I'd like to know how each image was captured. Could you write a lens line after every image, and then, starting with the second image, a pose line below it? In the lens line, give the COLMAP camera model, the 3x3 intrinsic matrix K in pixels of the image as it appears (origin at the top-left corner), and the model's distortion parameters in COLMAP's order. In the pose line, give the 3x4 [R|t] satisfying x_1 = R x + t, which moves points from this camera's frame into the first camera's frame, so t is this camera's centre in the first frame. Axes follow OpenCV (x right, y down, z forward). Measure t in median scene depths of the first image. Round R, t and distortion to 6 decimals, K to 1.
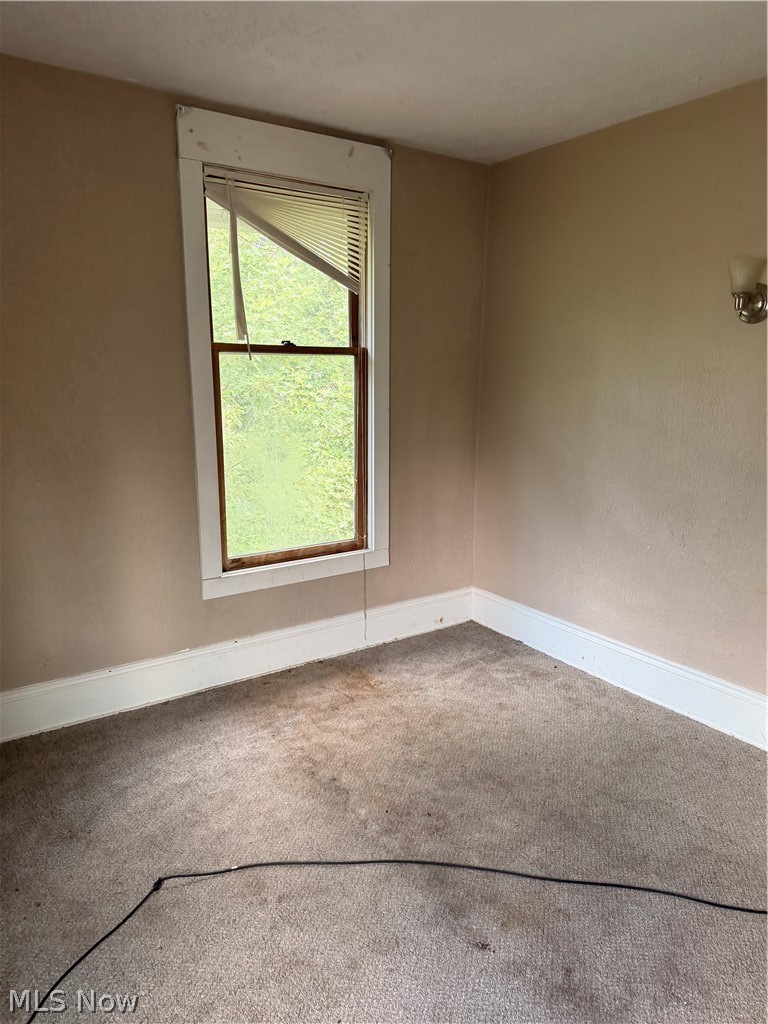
lens RADIAL K [[724.3, 0, 385.9], [0, 724.3, 510.9], [0, 0, 1]] dist [0.068620, -0.074876]
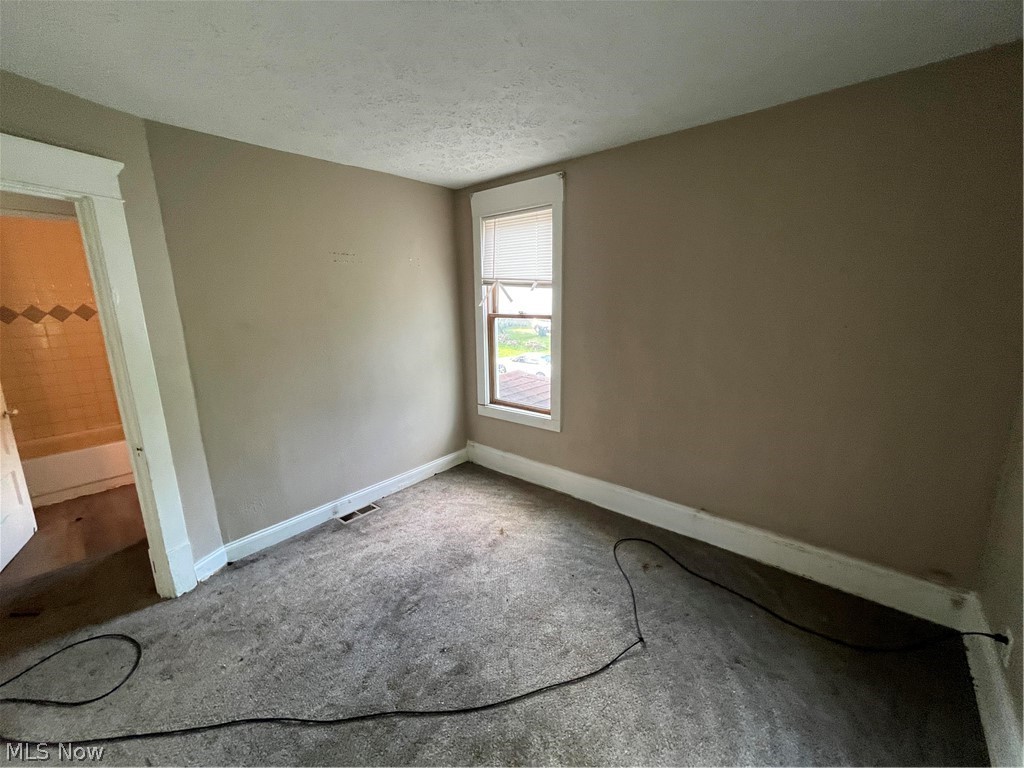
lens RADIAL K [[417.4, 0, 505.1], [0, 417.4, 378.5], [0, 0, 1]] dist [0.003449, 0.001647]
pose [[-0.974588, 0.061053, -0.215526, 0.108310], [-0.023646, 0.928728, 0.370007, -0.261954], [0.222755, 0.365700, -0.903683, 1.121668]]
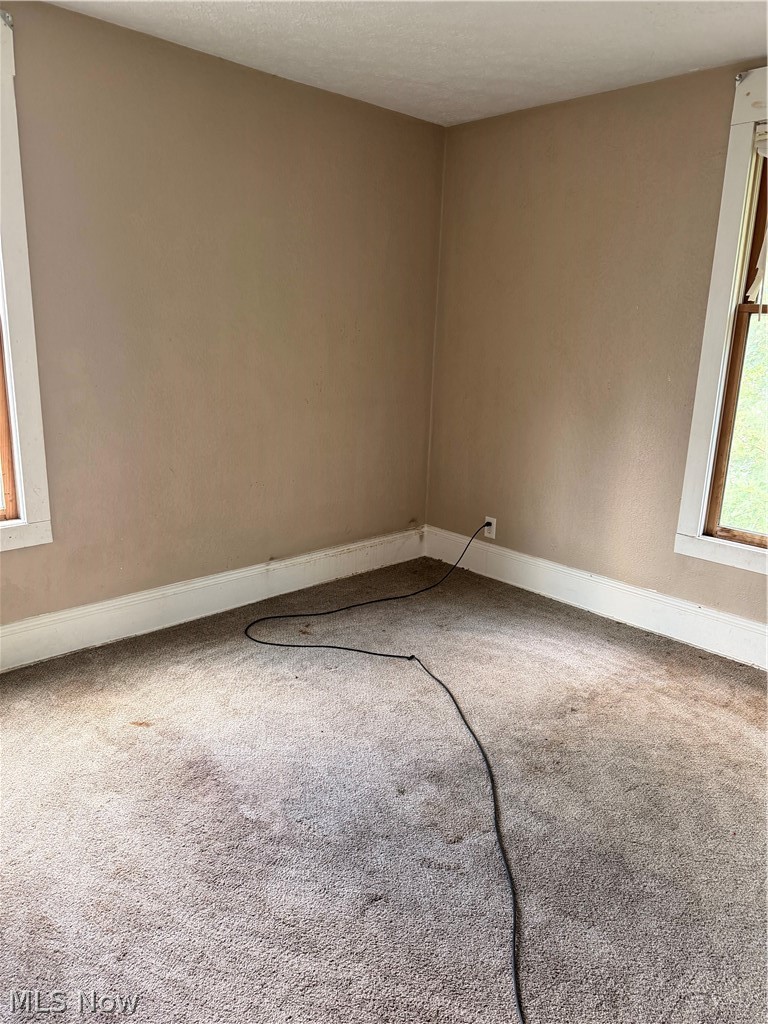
lens RADIAL K [[724.3, 0, 376.9], [0, 724.3, 513.8], [0, 0, 1]] dist [0.068620, -0.074876]
pose [[0.133182, 0.242937, -0.960856, 0.782823], [-0.220104, 0.952532, 0.210325, -0.065997], [0.966342, 0.183477, 0.180332, 0.427837]]
